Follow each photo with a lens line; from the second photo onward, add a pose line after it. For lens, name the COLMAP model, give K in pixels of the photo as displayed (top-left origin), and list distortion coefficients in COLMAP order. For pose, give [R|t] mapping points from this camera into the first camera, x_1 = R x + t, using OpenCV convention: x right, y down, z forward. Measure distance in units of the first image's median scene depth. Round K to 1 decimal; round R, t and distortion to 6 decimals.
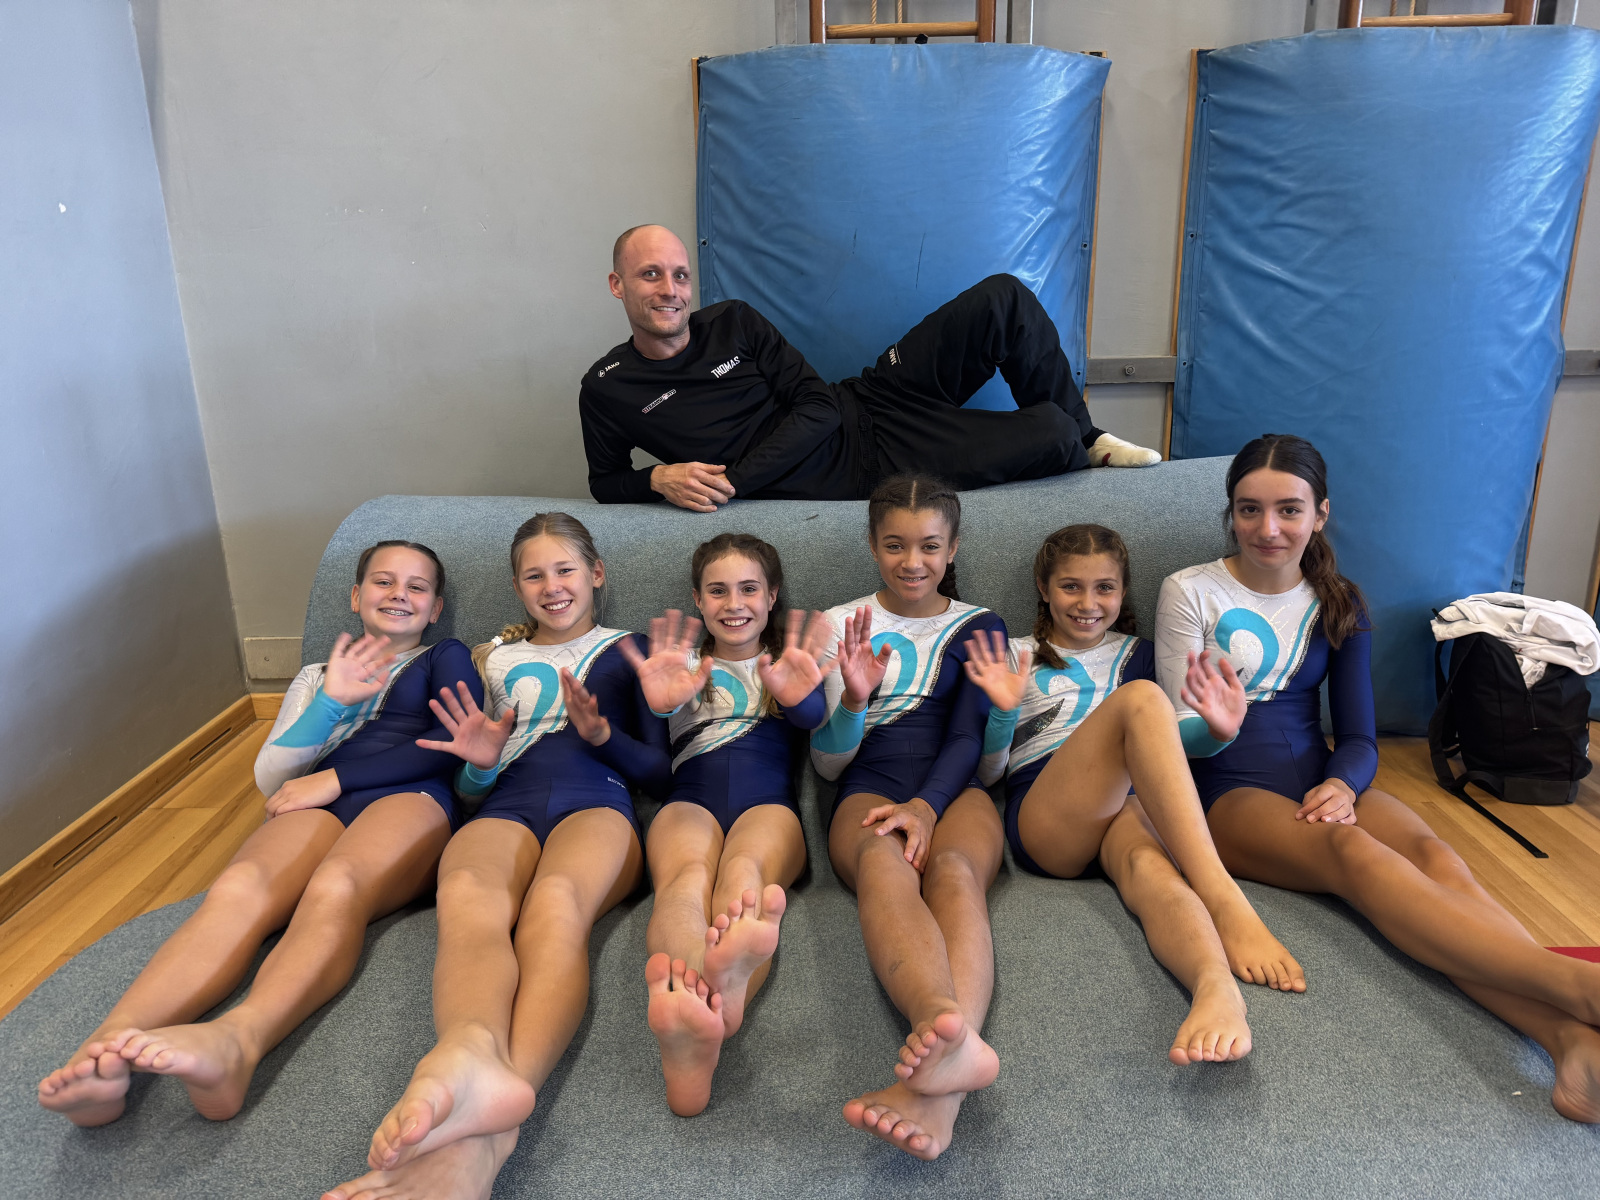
lens RADIAL K [[1105.3, 0, 804.0], [0, 1105.3, 598.6], [0, 0, 1]] dist [0.149357, -0.216449]
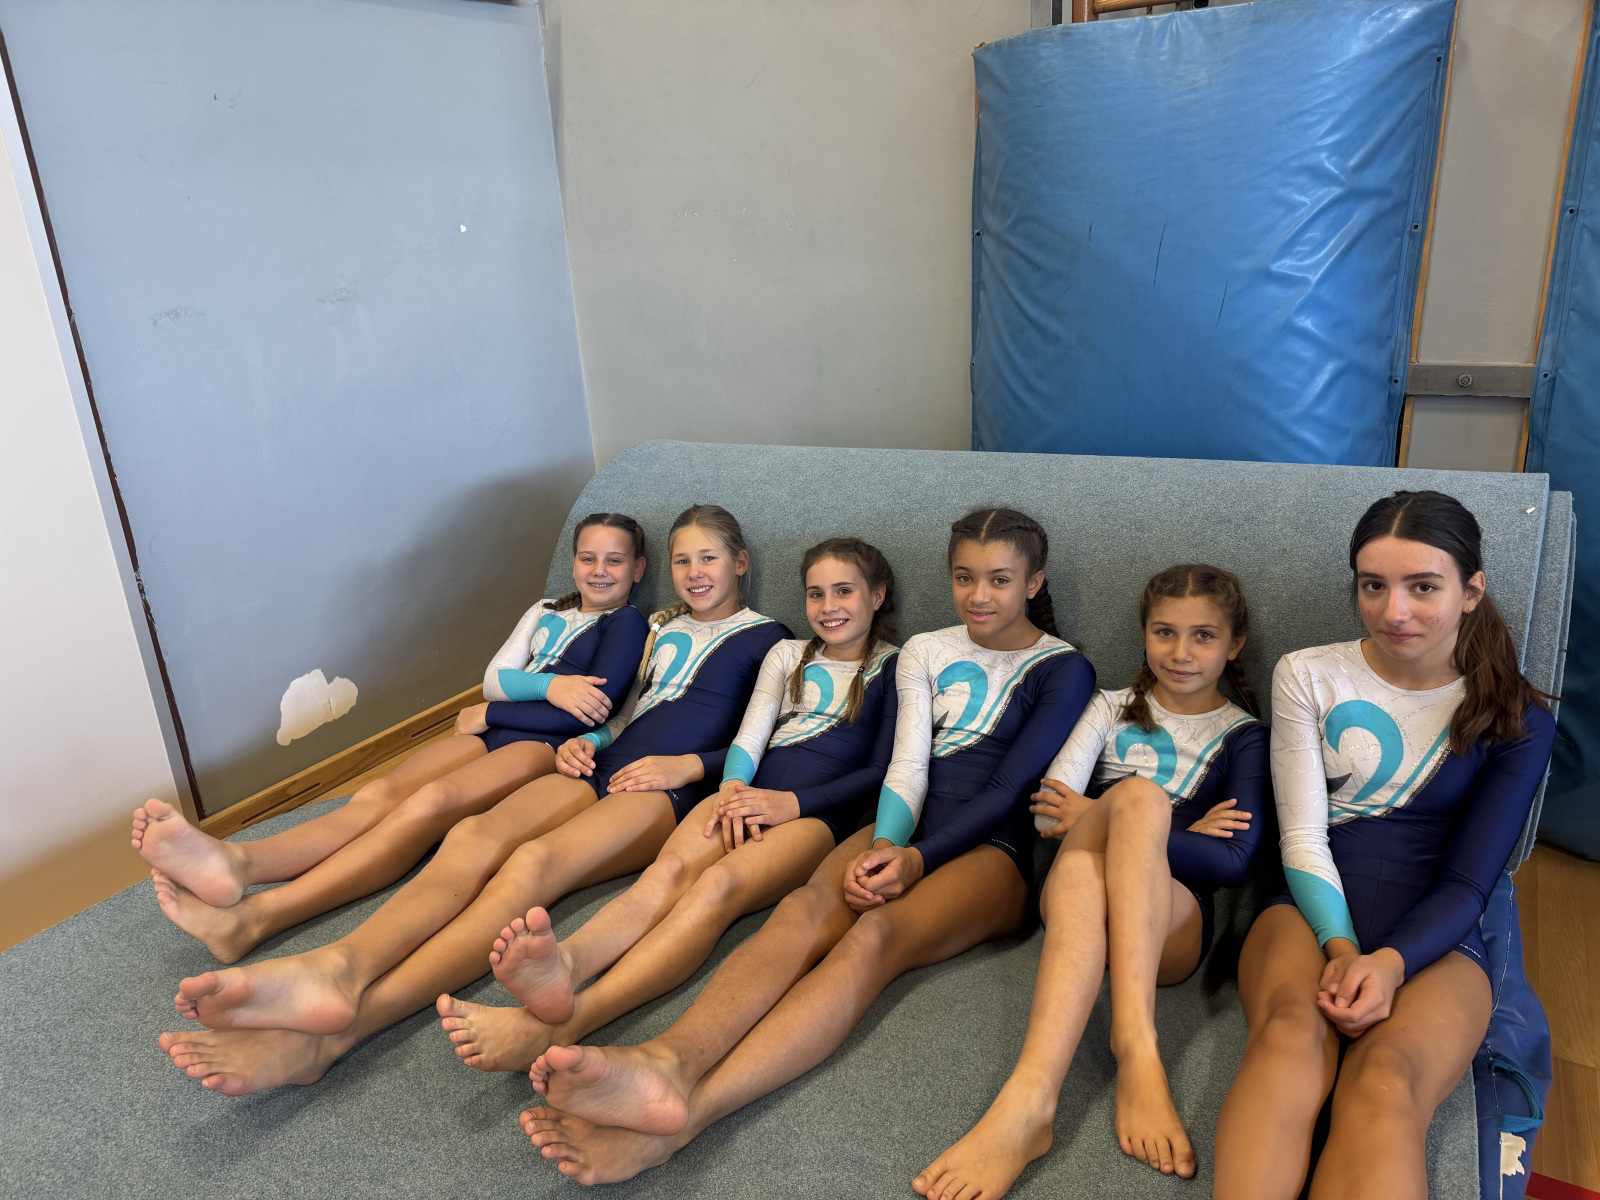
lens RADIAL K [[1115.8, 0, 801.8], [0, 1115.8, 604.4], [0, 0, 1]] dist [0.062348, -0.040536]
pose [[0.876175, 0.131627, -0.463671, 0.312906], [-0.111143, 0.991238, 0.071372, -0.057208], [0.469003, -0.011001, 0.883128, 0.065417]]
